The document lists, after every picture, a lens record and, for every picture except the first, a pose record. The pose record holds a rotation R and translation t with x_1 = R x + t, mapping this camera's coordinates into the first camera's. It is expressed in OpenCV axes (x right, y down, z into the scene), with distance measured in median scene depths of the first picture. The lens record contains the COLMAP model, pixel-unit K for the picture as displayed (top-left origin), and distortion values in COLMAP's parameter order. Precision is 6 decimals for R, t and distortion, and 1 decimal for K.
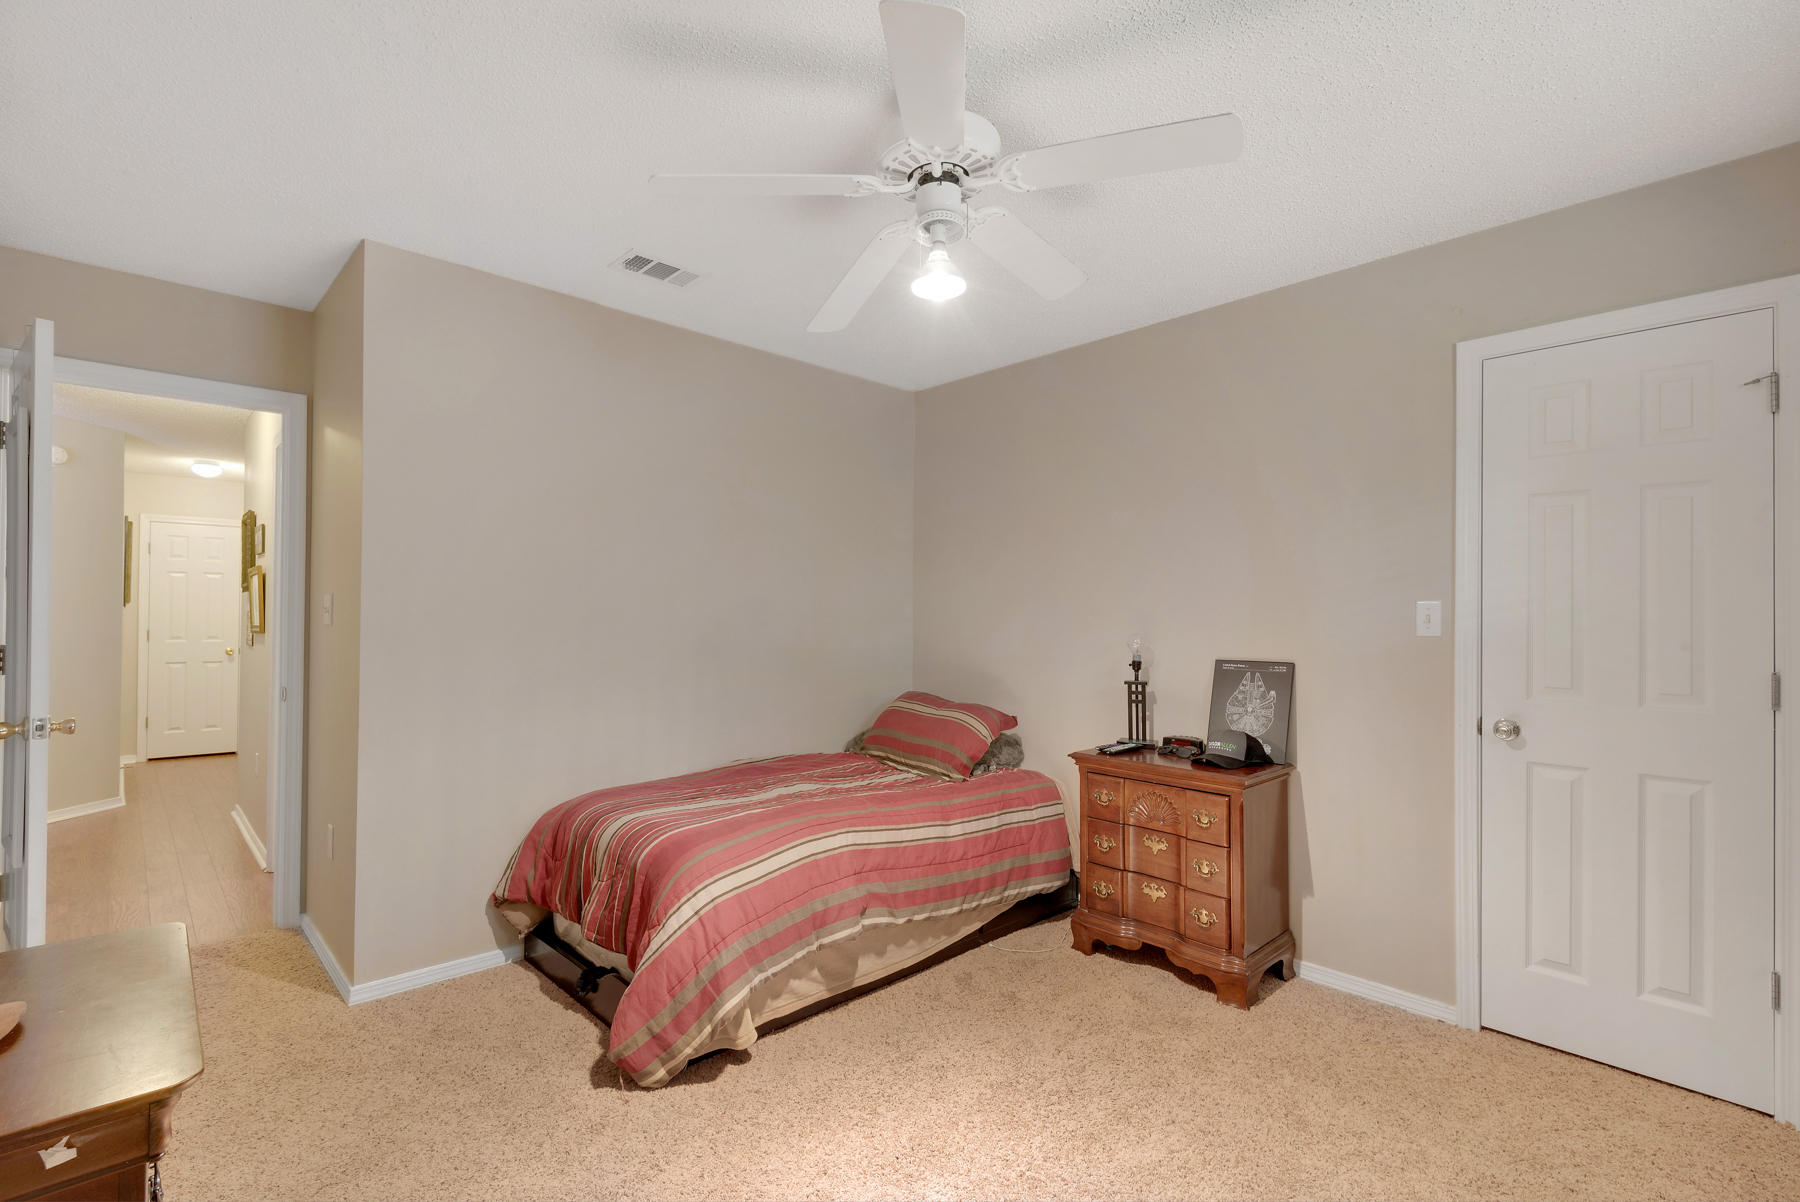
lens RADIAL K [[804.2, 0, 898.7], [0, 804.2, 610.6], [0, 0, 1]] dist [0.051548, -0.031274]
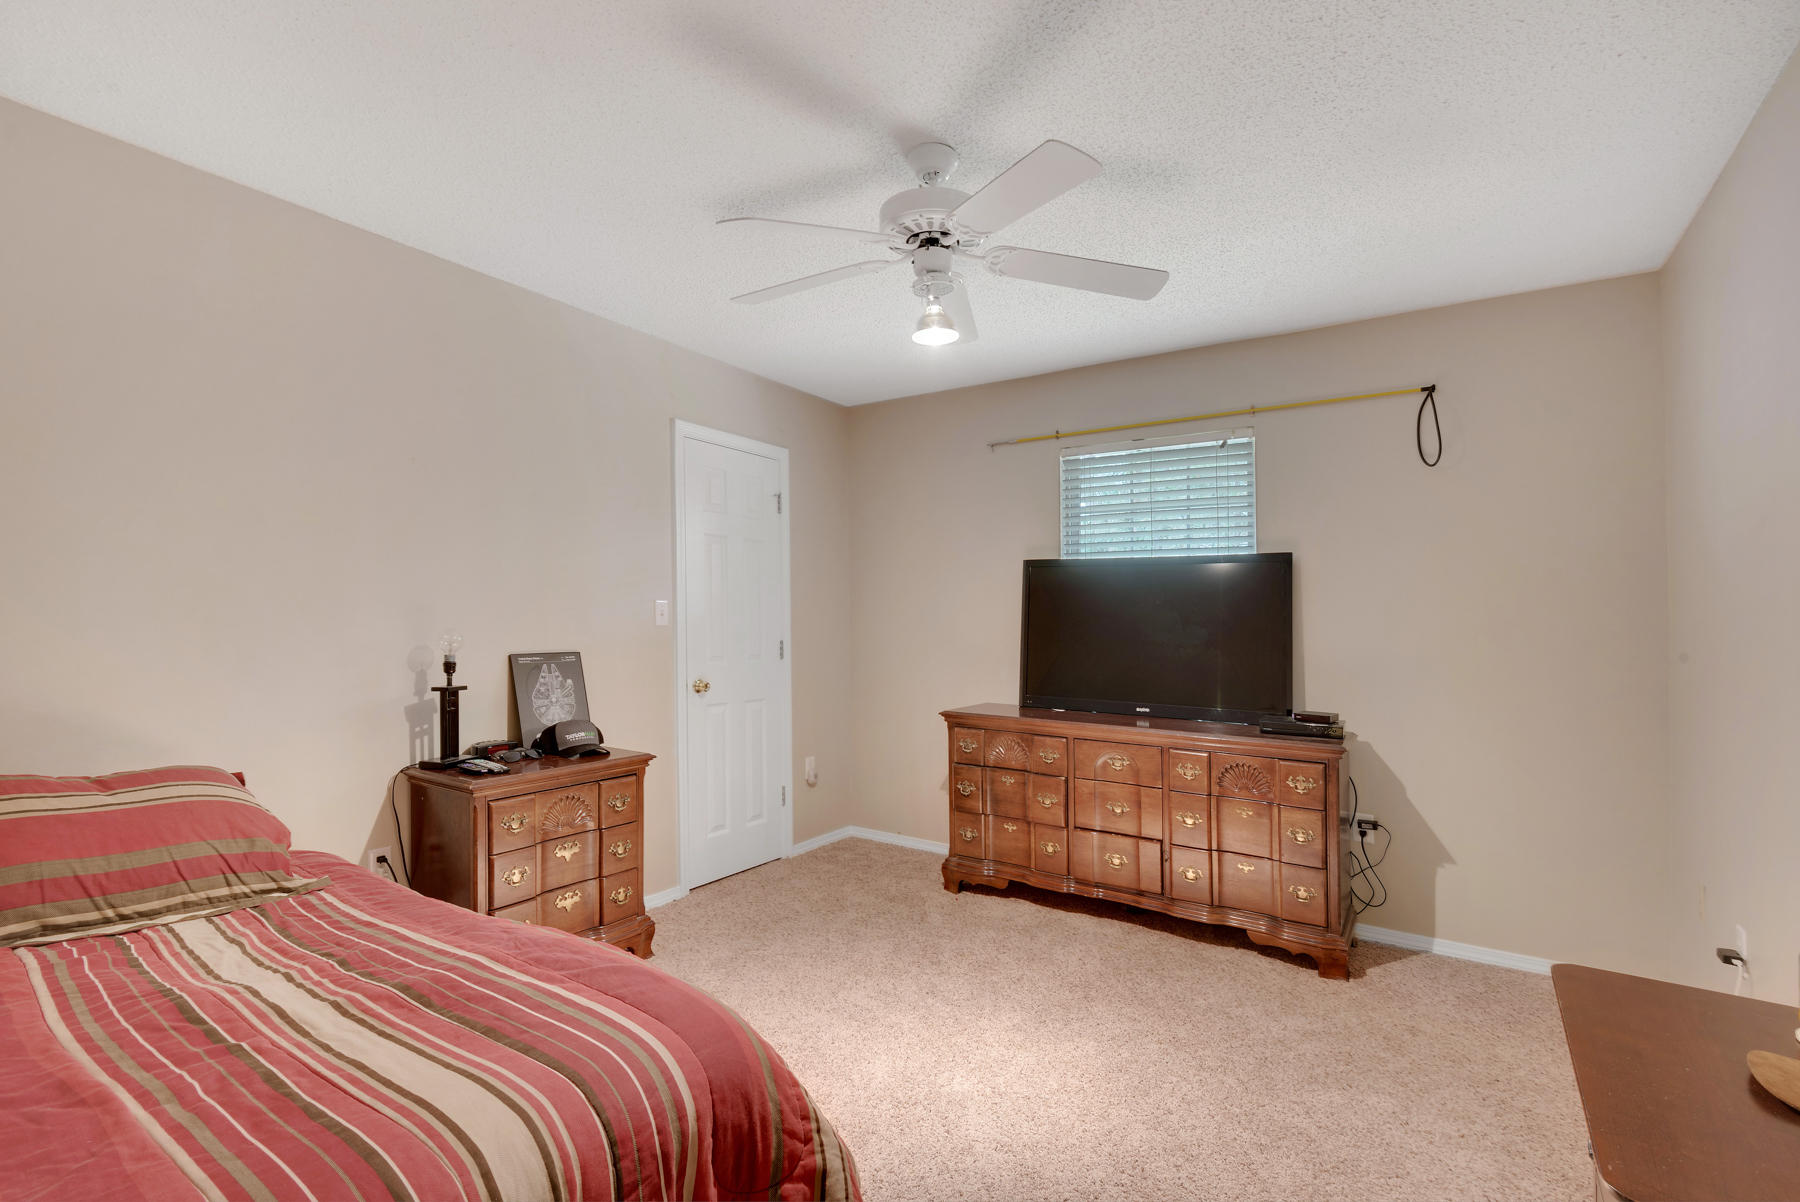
lens RADIAL K [[804.2, 0, 898.7], [0, 804.2, 610.6], [0, 0, 1]] dist [0.051548, -0.031274]
pose [[-0.221179, -0.000256, 0.975233, -0.669260], [-0.029639, 0.999540, -0.006459, 0.002744], [-0.974783, -0.030333, -0.221084, 0.812748]]
